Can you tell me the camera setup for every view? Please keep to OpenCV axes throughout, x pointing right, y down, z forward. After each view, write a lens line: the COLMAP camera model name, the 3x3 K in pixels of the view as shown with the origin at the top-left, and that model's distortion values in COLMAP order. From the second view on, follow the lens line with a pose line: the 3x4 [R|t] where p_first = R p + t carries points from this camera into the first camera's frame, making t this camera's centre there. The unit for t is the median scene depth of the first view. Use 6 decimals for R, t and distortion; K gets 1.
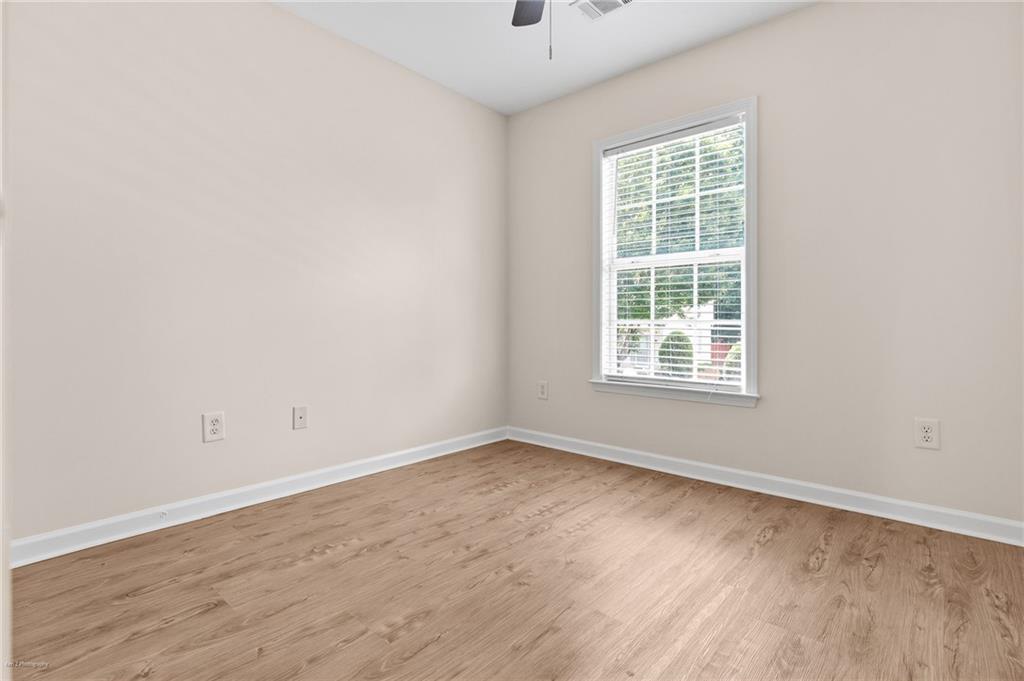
lens RADIAL K [[499.4, 0, 515.2], [0, 499.4, 334.9], [0, 0, 1]] dist [-0.009588, 0.000252]
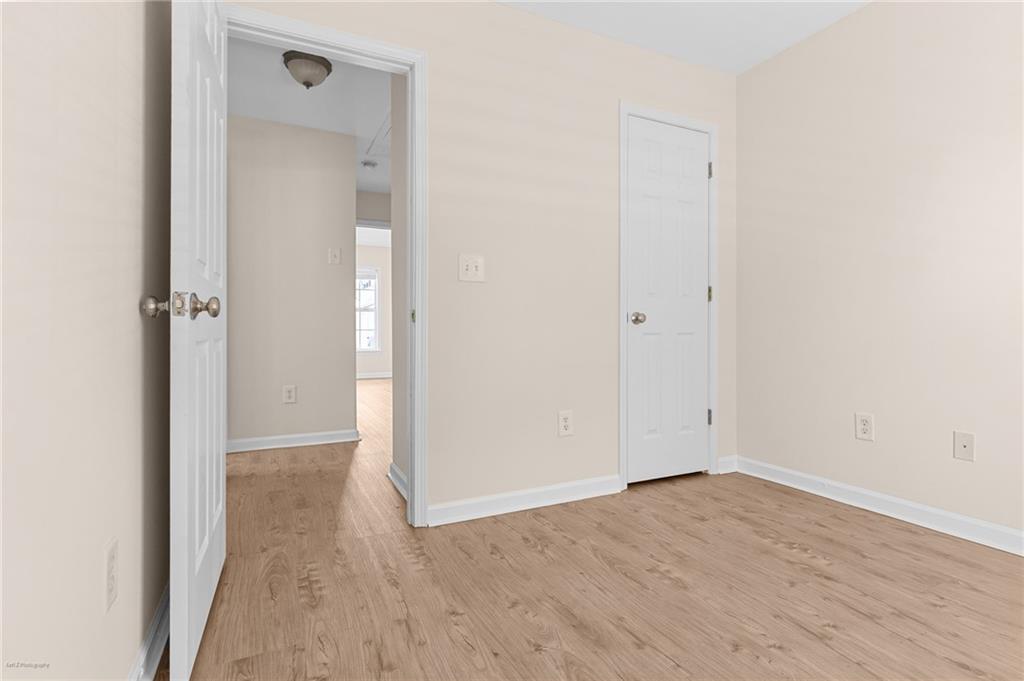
lens RADIAL K [[499.4, 0, 515.2], [0, 499.4, 335.5], [0, 0, 1]] dist [-0.009588, 0.000252]
pose [[-0.401405, 0.009385, -0.915853, 0.792914], [-0.018612, 0.999657, 0.018401, -0.020985], [0.915712, 0.024432, -0.401092, 0.857320]]
